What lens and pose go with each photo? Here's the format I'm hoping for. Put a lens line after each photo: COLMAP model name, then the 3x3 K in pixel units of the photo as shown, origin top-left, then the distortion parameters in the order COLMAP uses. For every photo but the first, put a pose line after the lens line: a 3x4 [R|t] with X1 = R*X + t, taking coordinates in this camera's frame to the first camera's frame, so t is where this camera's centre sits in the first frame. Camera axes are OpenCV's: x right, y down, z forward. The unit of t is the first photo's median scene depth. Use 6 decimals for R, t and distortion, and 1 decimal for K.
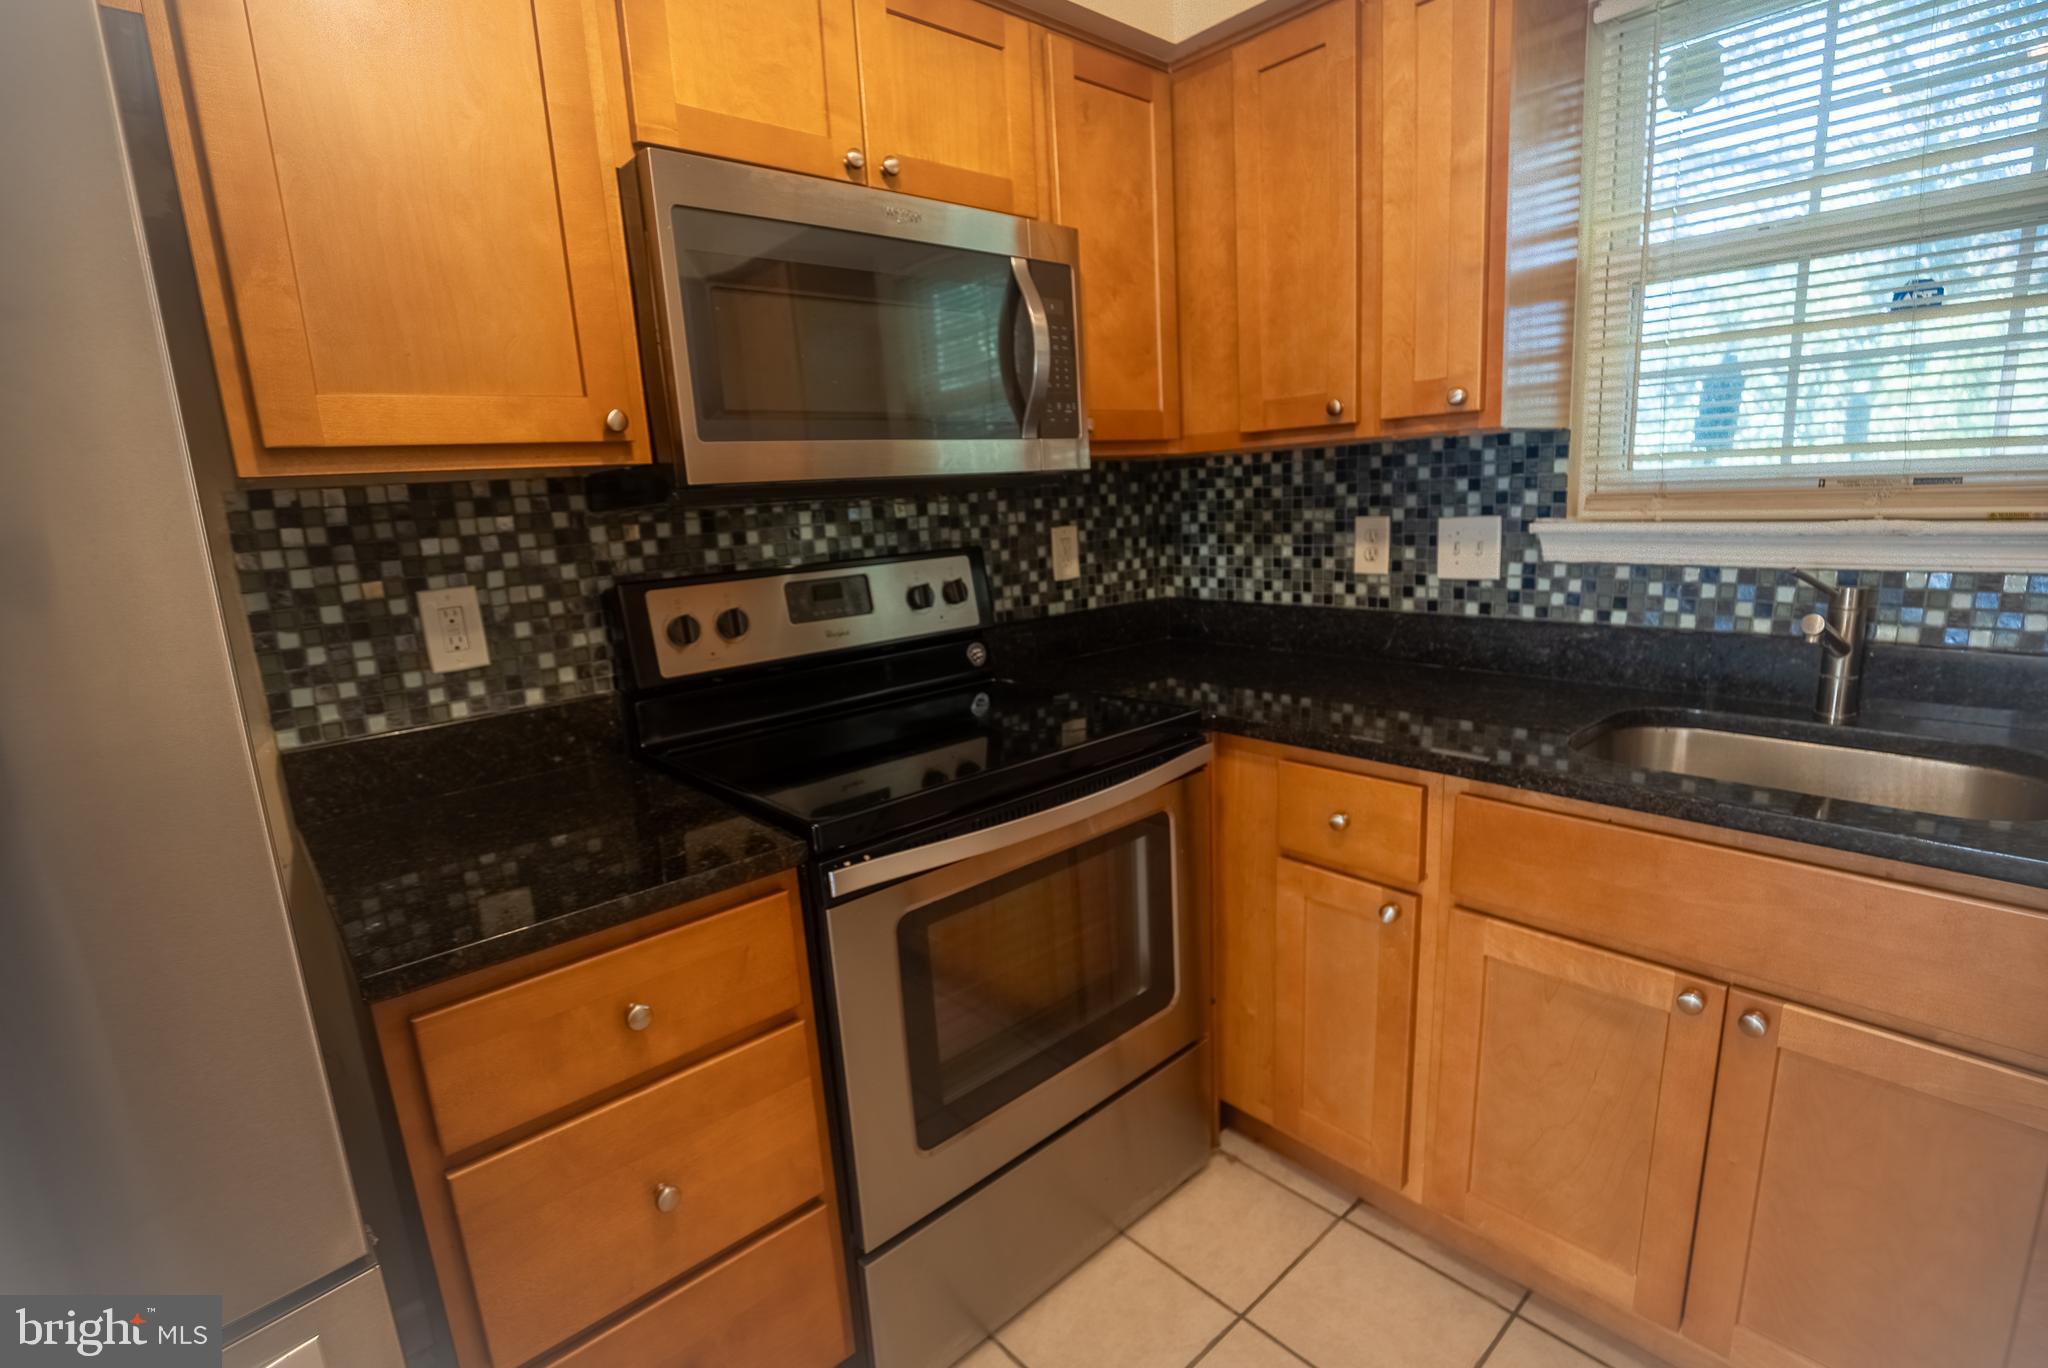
lens RADIAL K [[968.4, 0, 1032.3], [0, 968.4, 700.6], [0, 0, 1]] dist [-0.031204, 0.005426]
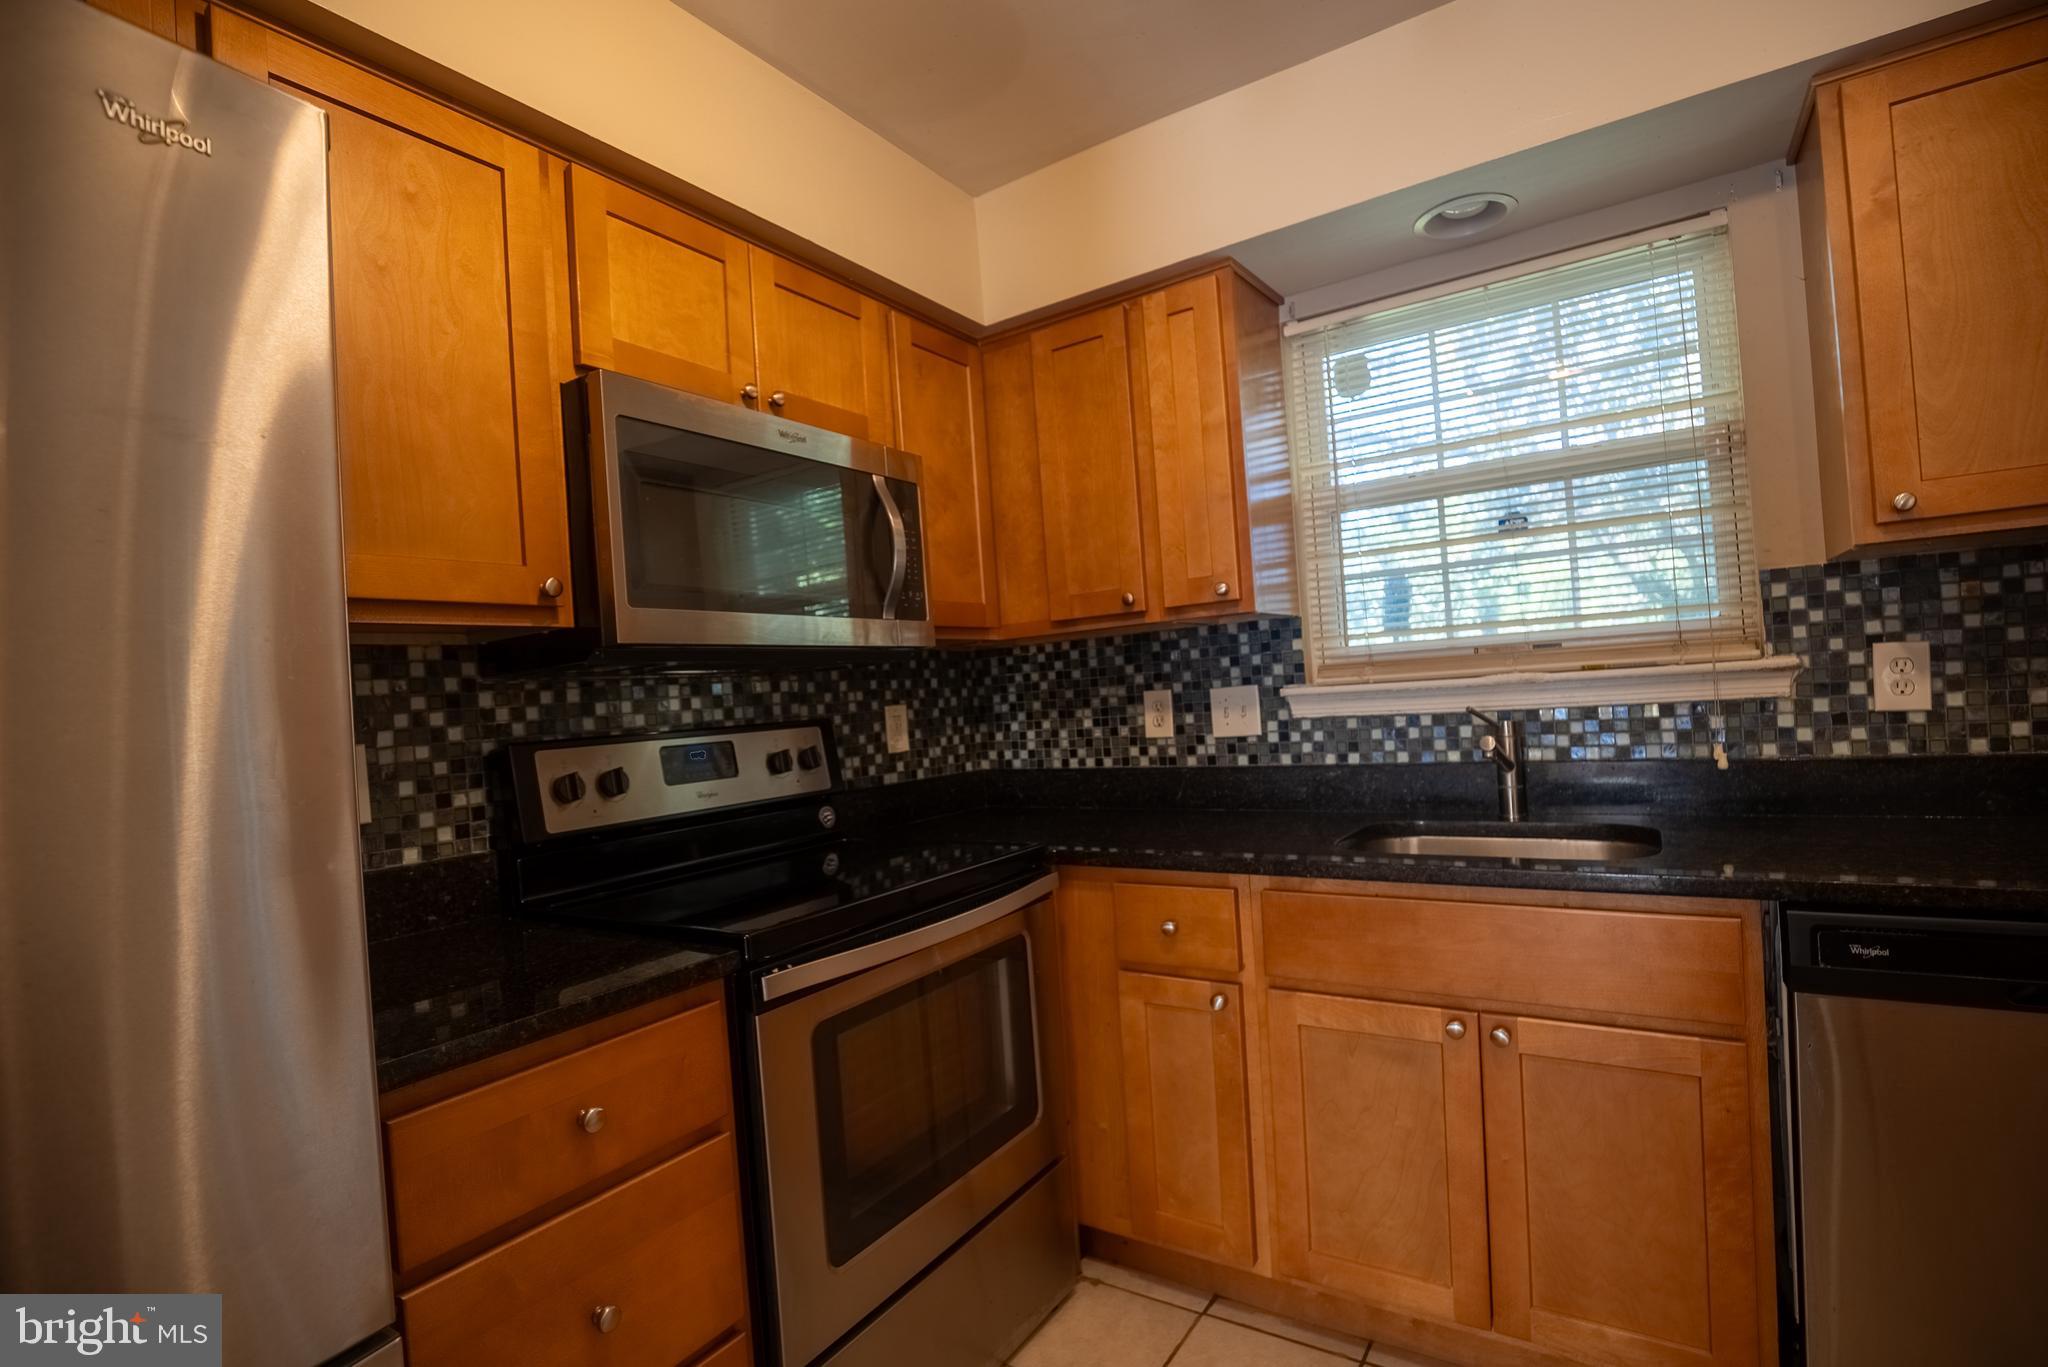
lens RADIAL K [[968.4, 0, 1036.1], [0, 968.4, 695.8], [0, 0, 1]] dist [-0.031204, 0.005426]
pose [[0.966920, -0.010336, 0.254870, -0.126583], [0.068298, 0.973187, -0.219642, 0.088195], [-0.245766, 0.229783, 0.941700, -0.127726]]
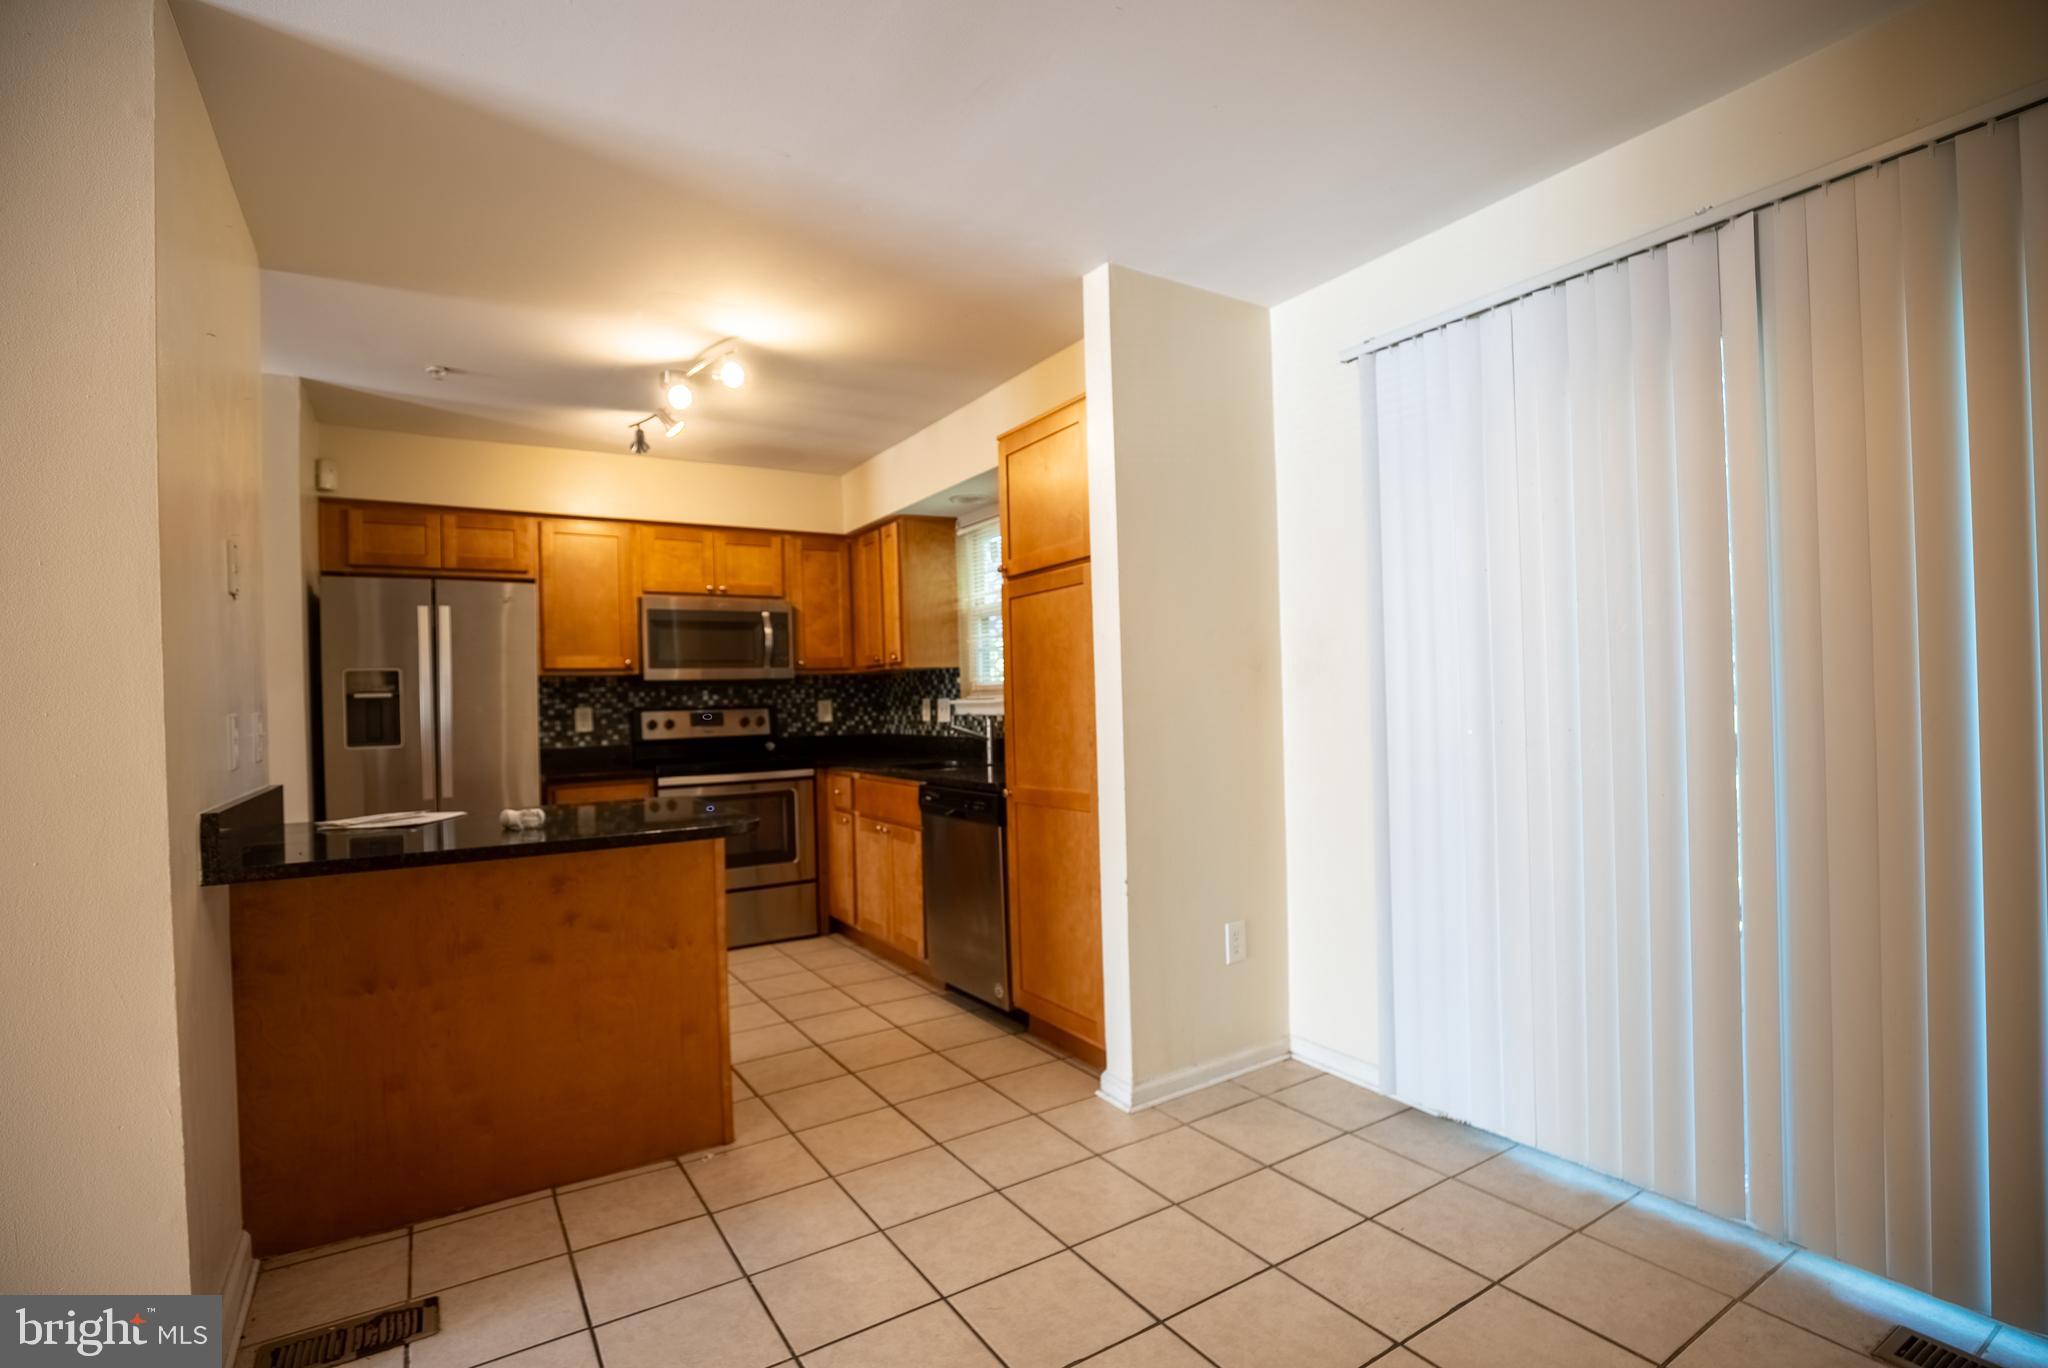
lens RADIAL K [[968.4, 0, 1032.1], [0, 968.4, 699.1], [0, 0, 1]] dist [-0.031204, 0.005426]
pose [[0.984772, 0.026286, -0.171851, 1.304671], [-0.061263, 0.977563, -0.201539, 0.375452], [0.162697, 0.208998, 0.964287, -1.725904]]
